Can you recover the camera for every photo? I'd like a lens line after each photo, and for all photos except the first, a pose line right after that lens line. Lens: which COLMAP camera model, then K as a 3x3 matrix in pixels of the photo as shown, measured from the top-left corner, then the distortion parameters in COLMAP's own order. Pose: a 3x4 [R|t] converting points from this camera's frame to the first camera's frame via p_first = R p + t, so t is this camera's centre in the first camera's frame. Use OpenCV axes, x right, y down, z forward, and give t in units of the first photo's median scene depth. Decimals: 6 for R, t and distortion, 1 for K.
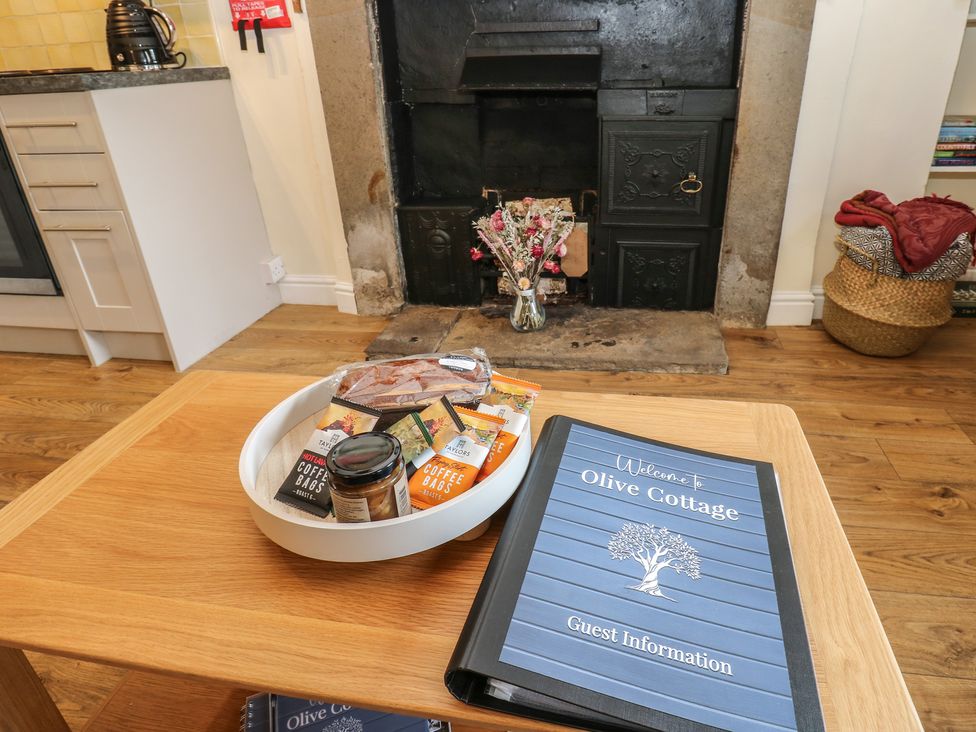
lens RADIAL K [[575.5, 0, 542.7], [0, 575.5, 307.8], [0, 0, 1]] dist [0.003909, -0.016073]
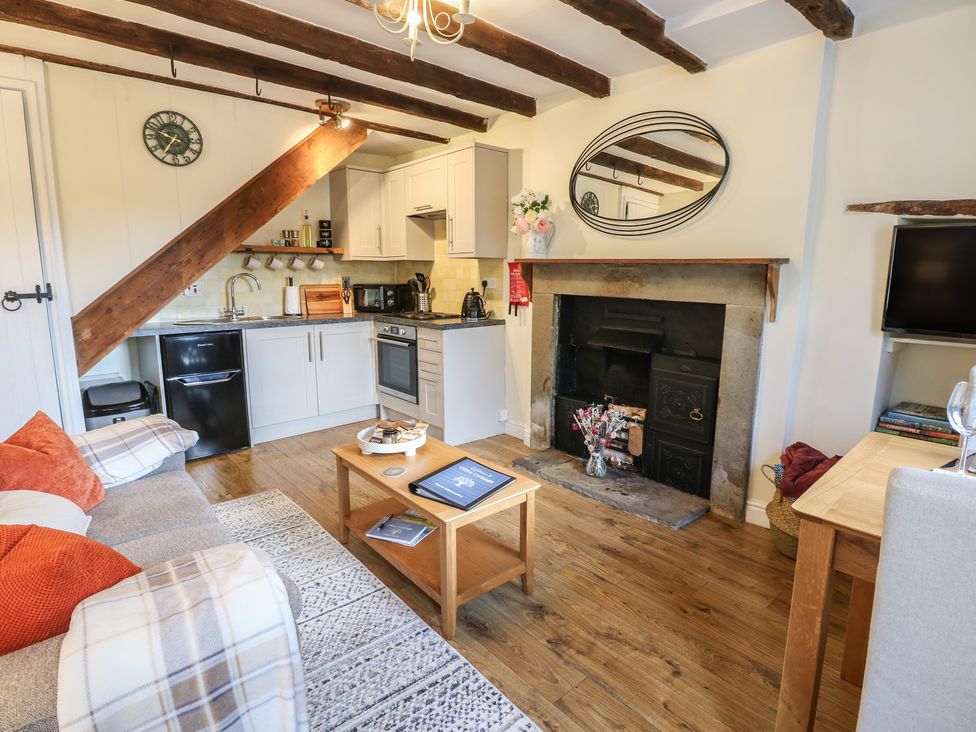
lens RADIAL K [[518.1, 0, 493.2], [0, 518.1, 354.3], [0, 0, 1]] dist [-0.003178, -0.002177]
pose [[0.761018, 0.133781, -0.634787, 0.713221], [-0.283615, 0.948651, -0.140087, -0.005747], [0.583450, 0.286644, 0.759883, -0.504113]]
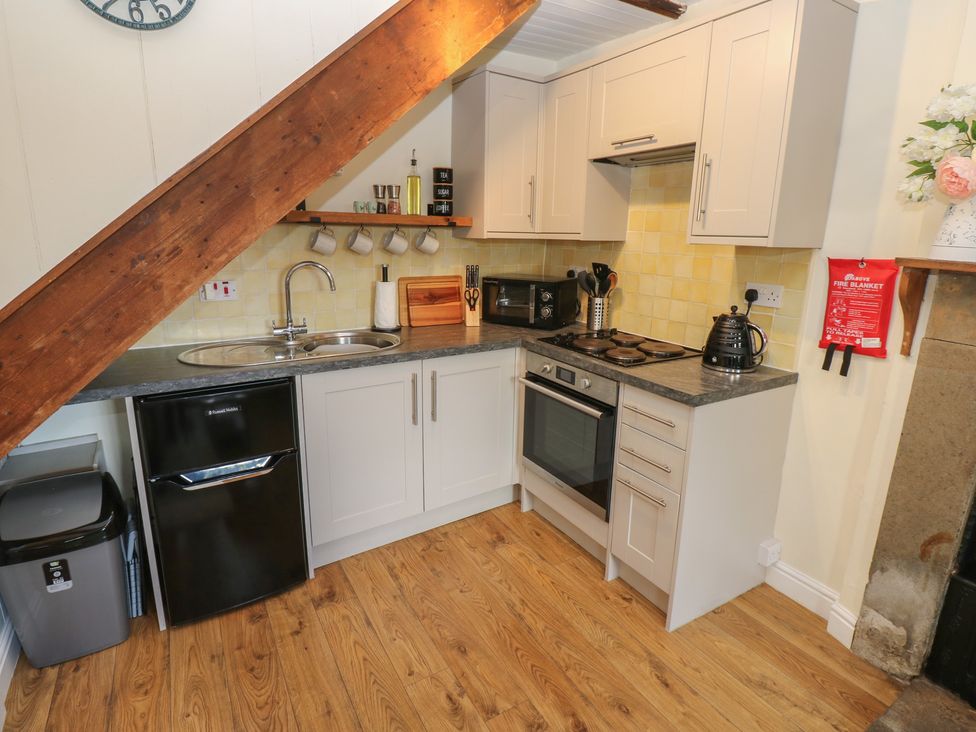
lens RADIAL K [[517.9, 0, 490.2], [0, 517.9, 352.7], [0, 0, 1]] dist [0.002585, -0.016157]
pose [[0.639714, 0.220197, -0.736396, -0.222532], [-0.345942, 0.938042, -0.020029, -0.246435], [0.686360, 0.267563, 0.676254, -0.060752]]
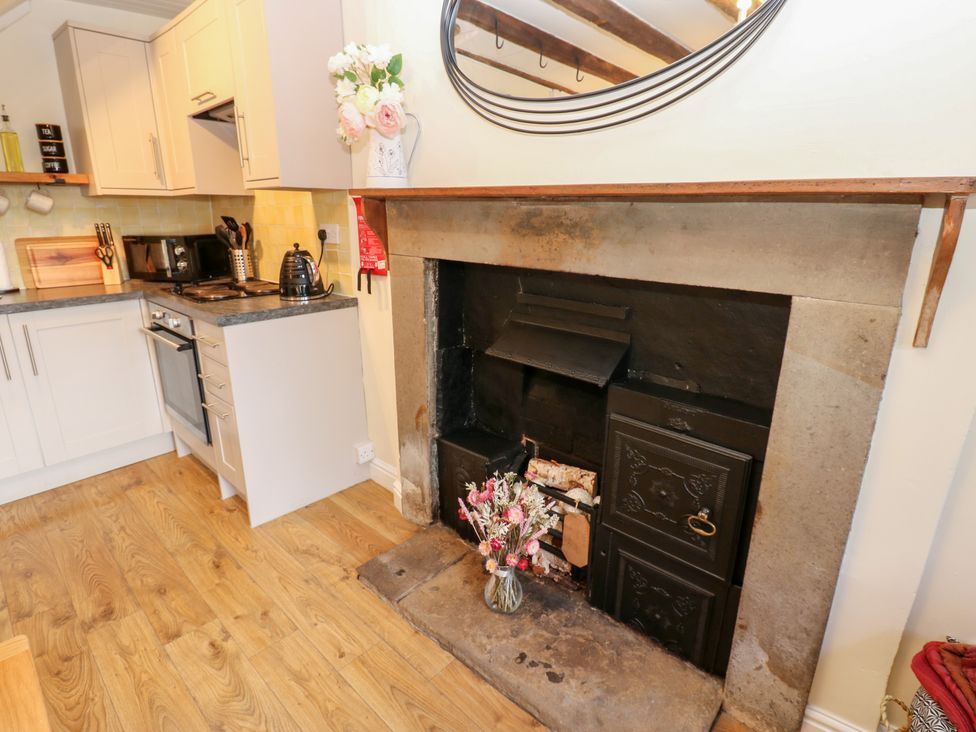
lens RADIAL K [[507.9, 0, 492.6], [0, 507.9, 352.9], [0, 0, 1]] dist [0.002191, -0.015834]
pose [[0.831046, 0.177744, -0.527039, 0.333972], [-0.247768, 0.966658, -0.064679, -0.314645], [0.497970, 0.184335, 0.847376, 0.224090]]
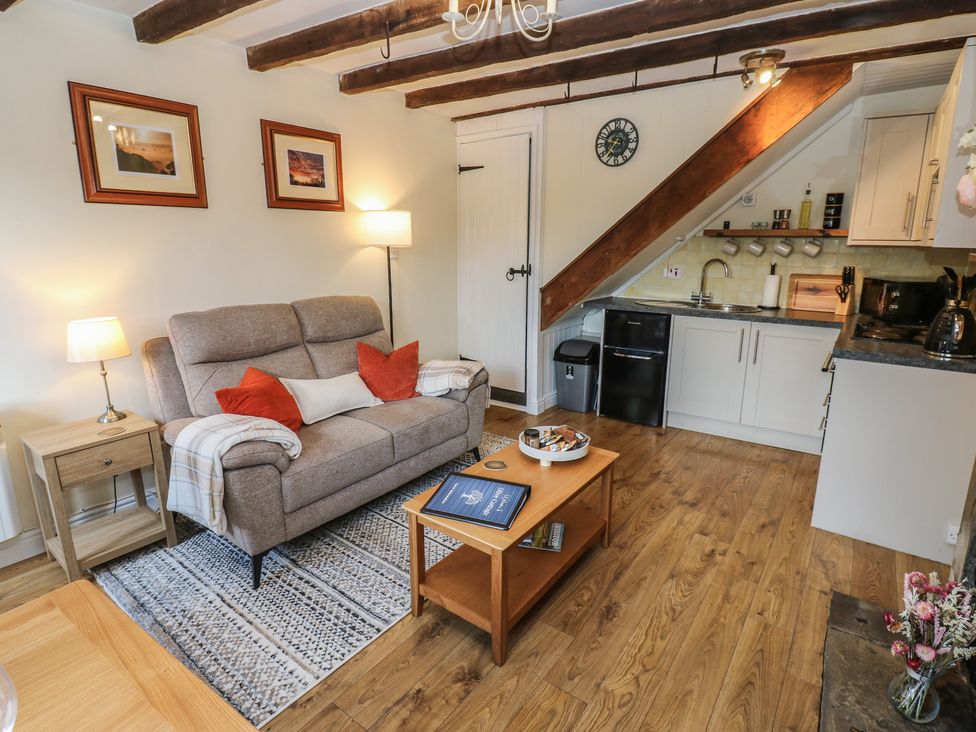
lens RADIAL K [[517.9, 0, 490.2], [0, 517.9, 352.7], [0, 0, 1]] dist [0.002585, -0.016157]
pose [[-0.461633, 0.220708, -0.859176, 0.818600], [-0.346035, 0.847019, 0.403509, -0.520273], [0.816795, 0.483578, -0.314639, 0.489972]]
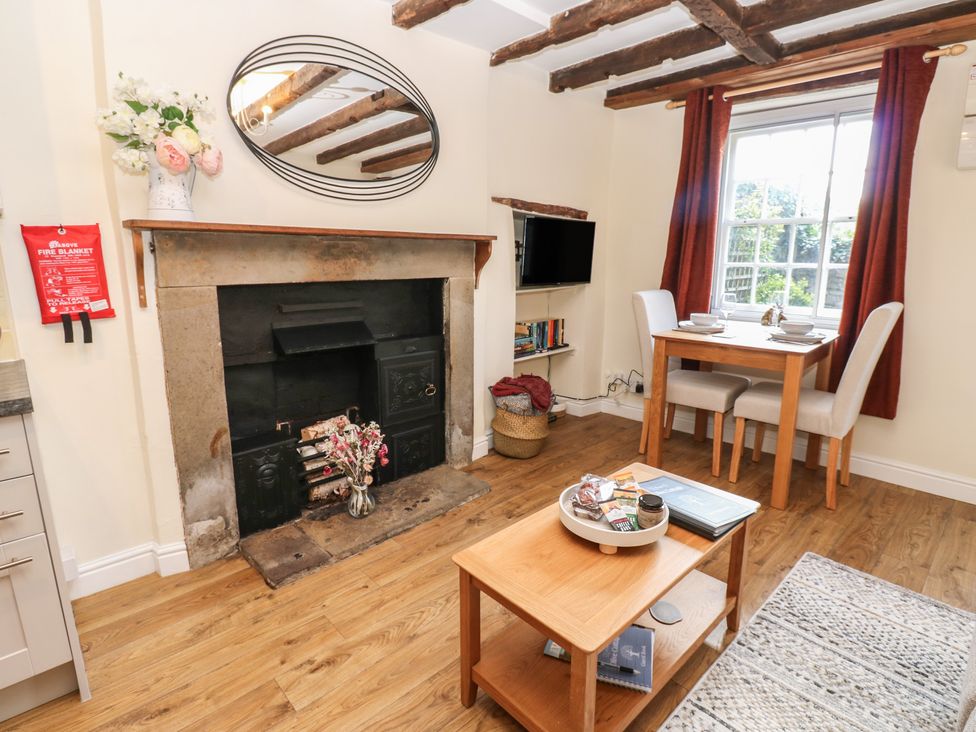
lens RADIAL K [[517.9, 0, 490.2], [0, 517.9, 352.7], [0, 0, 1]] dist [0.002585, -0.016157]
pose [[0.613648, -0.125784, 0.779496, -0.764580], [0.300311, 0.950216, -0.083083, -0.137181], [-0.730239, 0.285075, 0.620873, -0.081980]]
